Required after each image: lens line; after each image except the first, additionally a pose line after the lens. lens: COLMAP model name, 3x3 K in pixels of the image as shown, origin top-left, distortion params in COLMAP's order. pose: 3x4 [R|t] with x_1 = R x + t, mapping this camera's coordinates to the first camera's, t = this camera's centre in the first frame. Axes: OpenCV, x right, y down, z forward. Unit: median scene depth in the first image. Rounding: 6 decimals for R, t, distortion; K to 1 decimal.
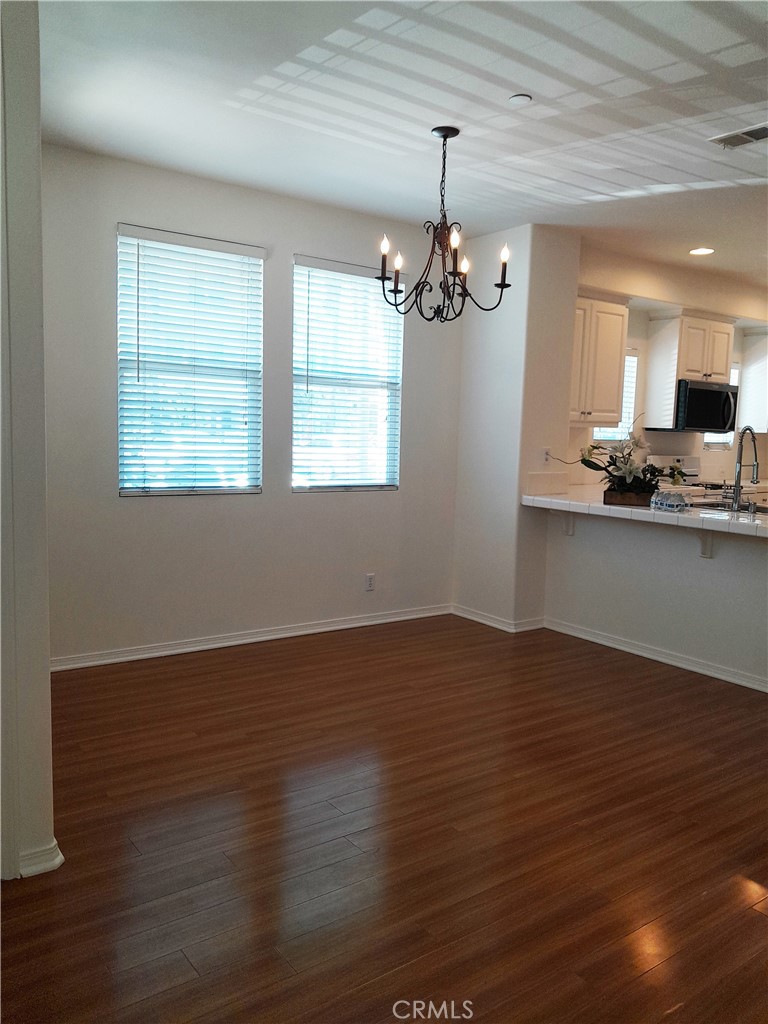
lens RADIAL K [[790.0, 0, 377.1], [0, 790.0, 510.9], [0, 0, 1]] dist [0.009413, -0.024605]
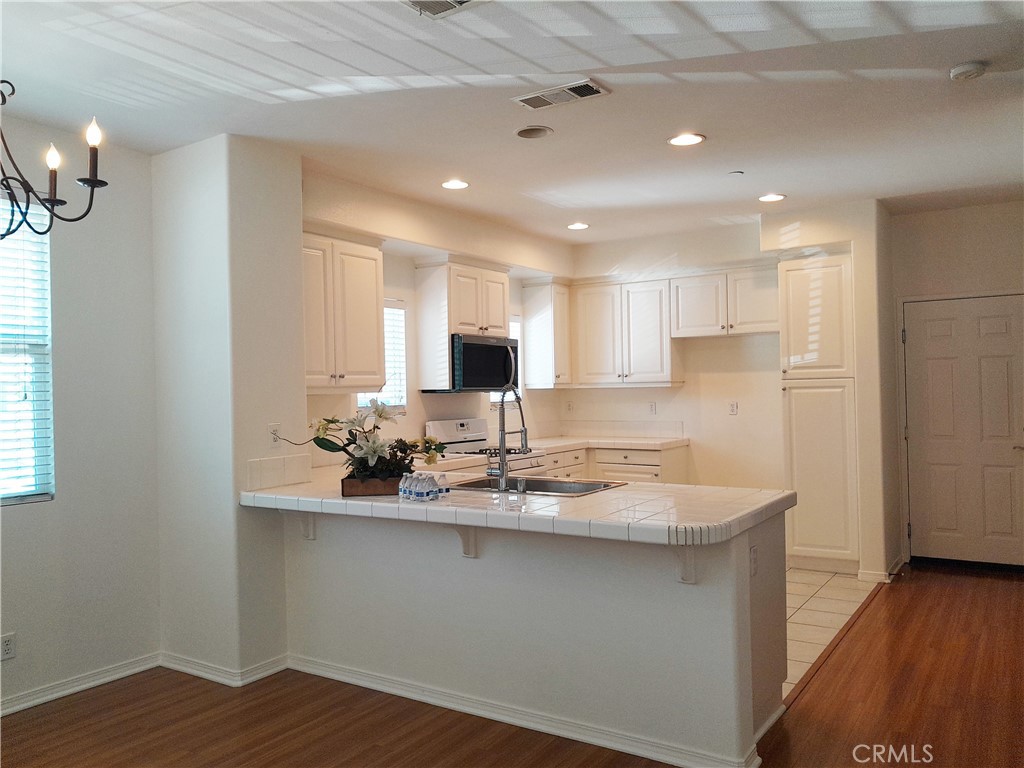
lens RADIAL K [[790.0, 0, 514.6], [0, 790.0, 387.0], [0, 0, 1]] dist [0.009413, -0.024605]
pose [[0.929341, -0.049752, 0.365855, 0.151305], [0.090017, 0.991511, -0.093827, -0.023779], [-0.358081, 0.120130, 0.925930, 0.211239]]
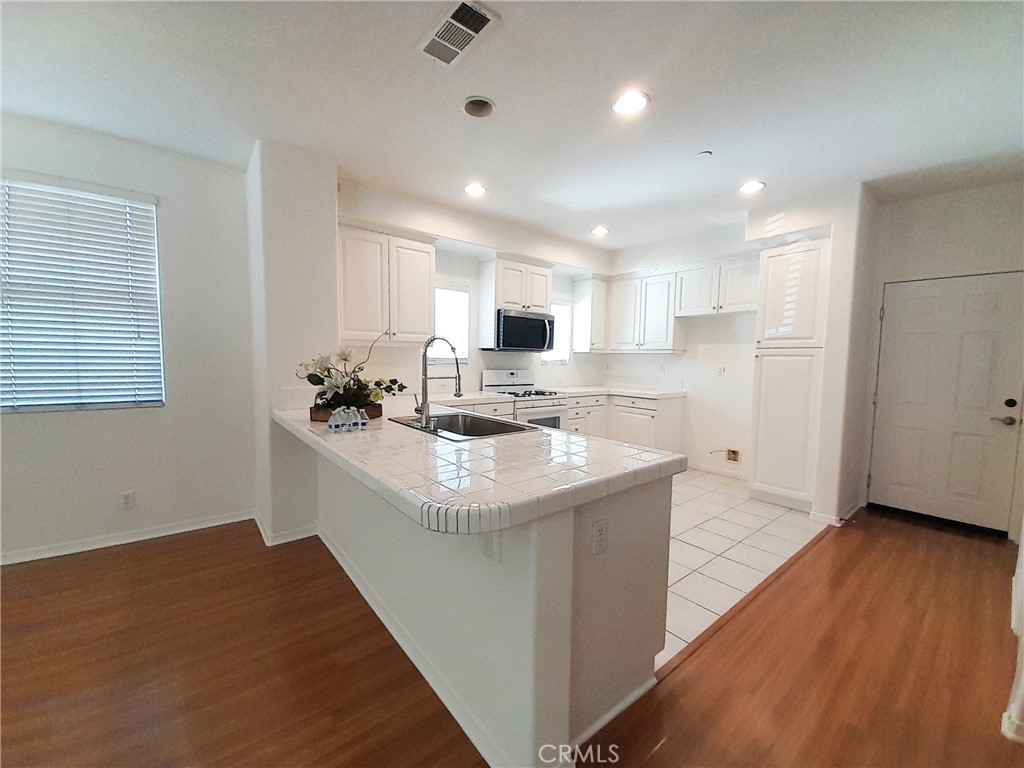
lens RADIAL K [[403.1, 0, 515.9], [0, 403.1, 391.1], [0, 0, 1]] dist [-0.007641, -0.002119]
pose [[0.997538, -0.022211, 0.066518, 0.447119], [0.023982, 0.999376, -0.025944, -0.023802], [-0.065900, 0.027475, 0.997448, 0.445380]]
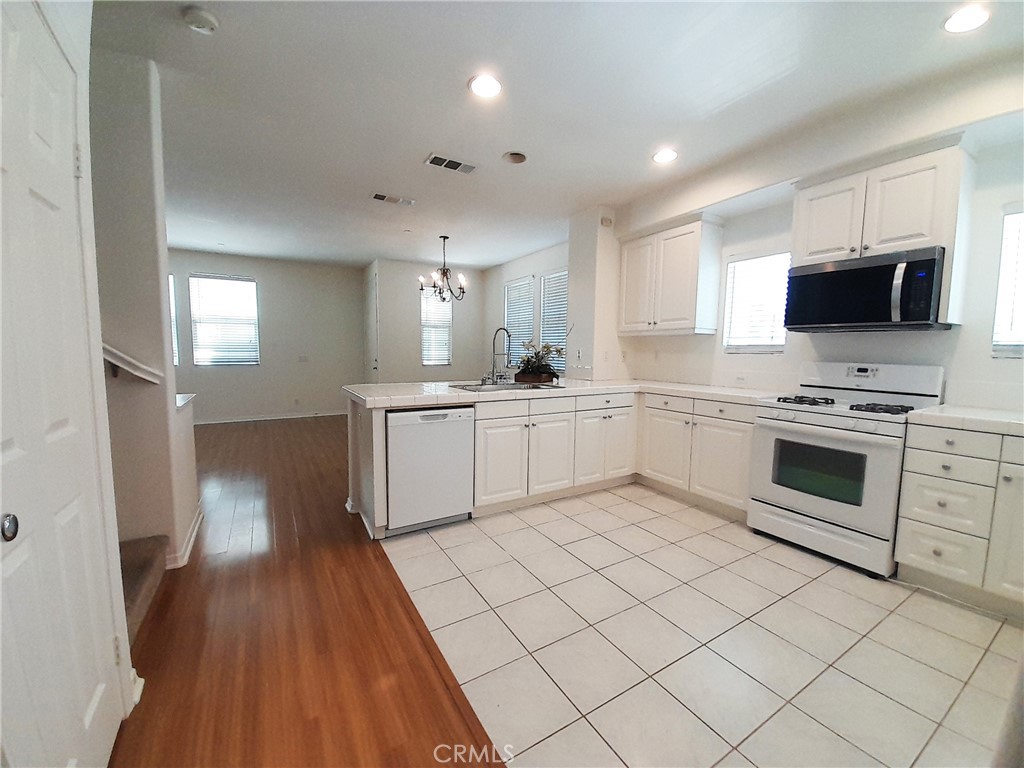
lens RADIAL K [[403.1, 0, 509.8], [0, 403.1, 391.9], [0, 0, 1]] dist [-0.007641, -0.002119]
pose [[-0.074169, 0.061757, -0.995332, 1.016987], [-0.127282, 0.989331, 0.070870, -0.036585], [0.989090, 0.131944, -0.065517, 0.915769]]
